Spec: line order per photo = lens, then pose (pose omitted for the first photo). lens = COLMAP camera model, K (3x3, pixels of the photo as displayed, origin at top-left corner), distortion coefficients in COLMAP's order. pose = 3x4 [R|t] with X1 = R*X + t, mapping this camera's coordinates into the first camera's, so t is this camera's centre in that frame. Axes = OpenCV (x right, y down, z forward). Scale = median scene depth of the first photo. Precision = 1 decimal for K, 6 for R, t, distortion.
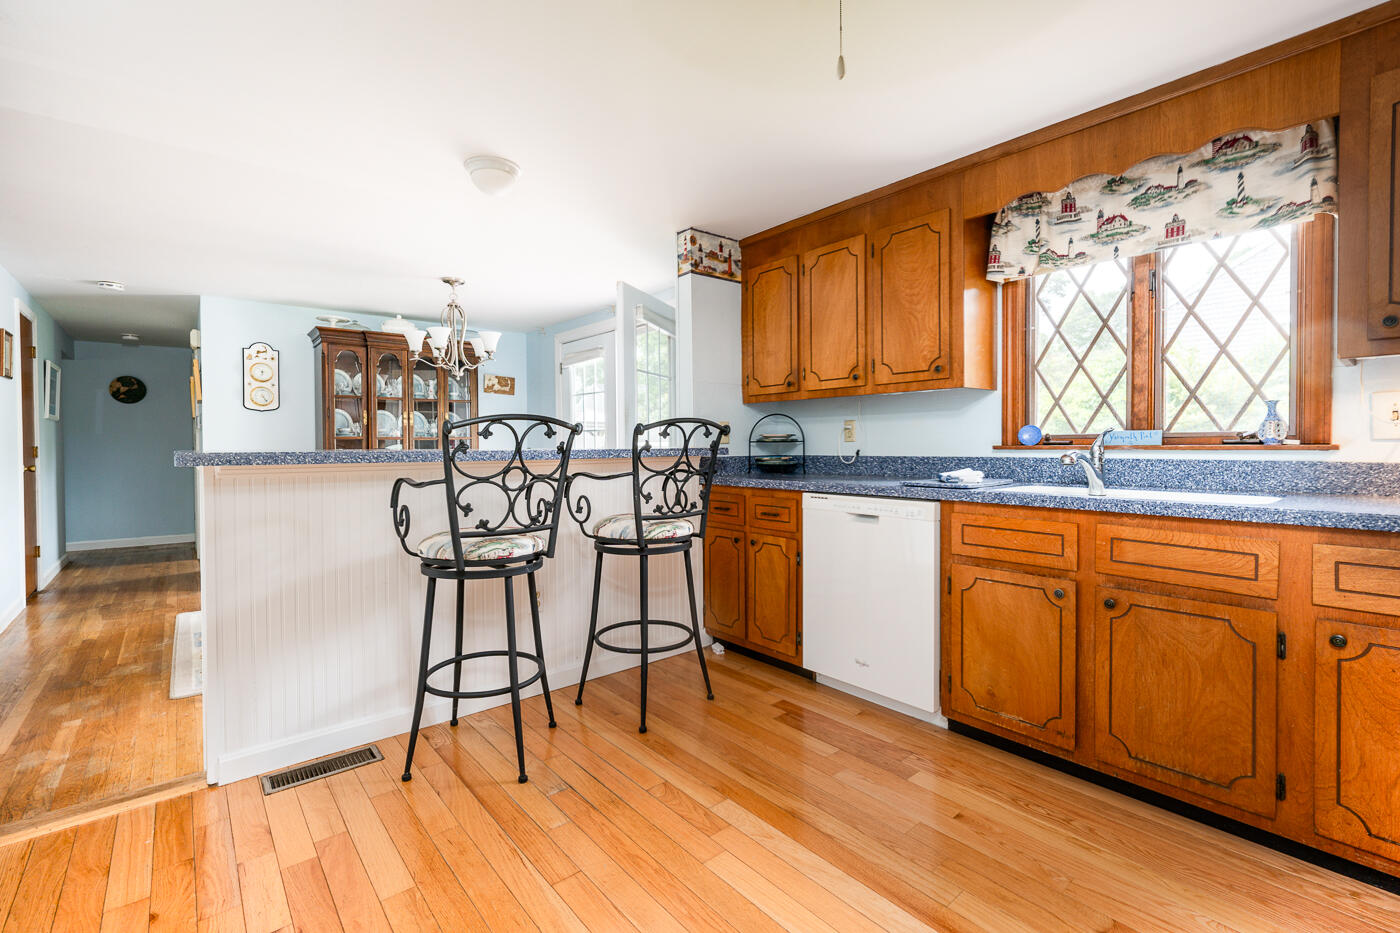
lens RADIAL K [[614.0, 0, 700.0], [0, 614.0, 466.5], [0, 0, 1]] dist [-0.009980, 0.000157]
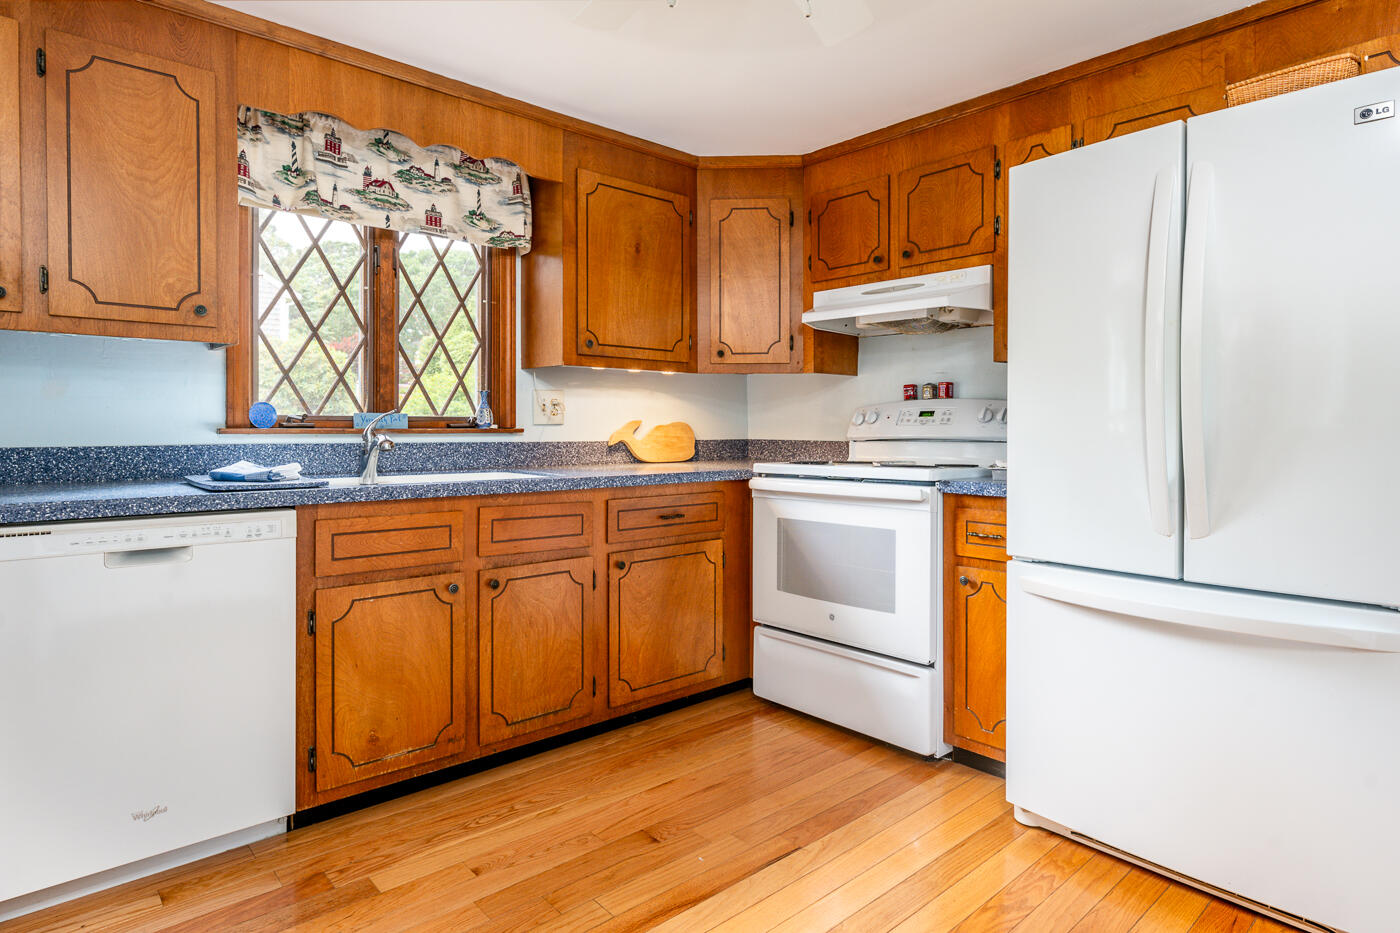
lens RADIAL K [[753.5, 0, 695.0], [0, 753.5, 448.6], [0, 0, 1]] dist [0.000487, -0.000925]
pose [[-0.012444, -0.023403, 0.999649, -0.483157], [0.032502, 0.999188, 0.023797, -0.016700], [-0.999394, 0.032787, -0.011673, 0.559642]]
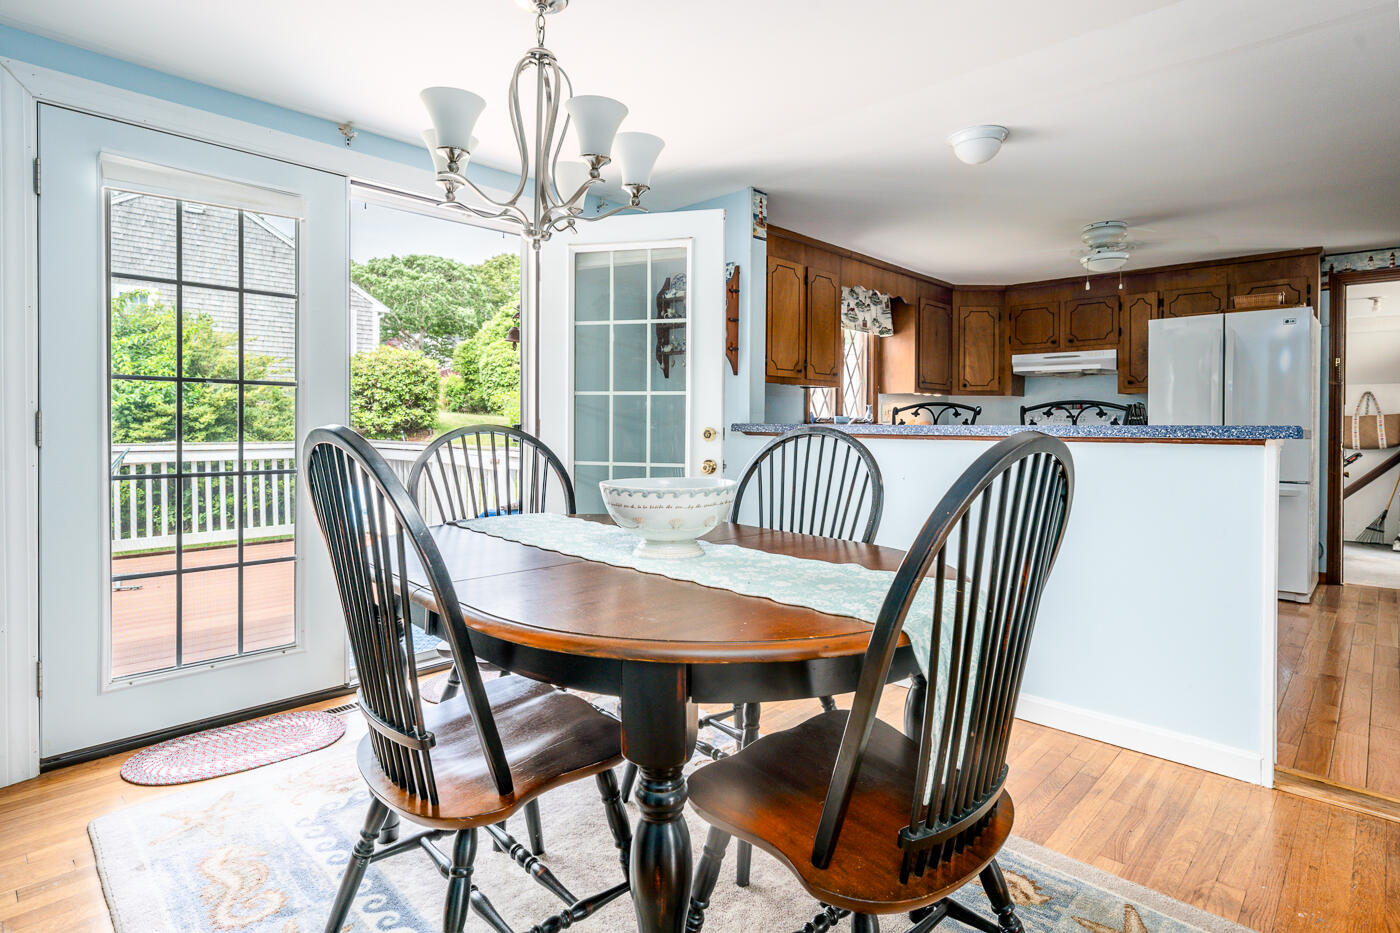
lens RADIAL K [[719.1, 0, 704.1], [0, 719.1, 431.5], [0, 0, 1]] dist [0.000231, 0.000130]
pose [[-0.103779, -0.003810, 0.994593, -1.618627], [0.030229, 0.999519, 0.006983, -0.040778], [-0.994141, 0.030790, -0.103614, 1.756781]]
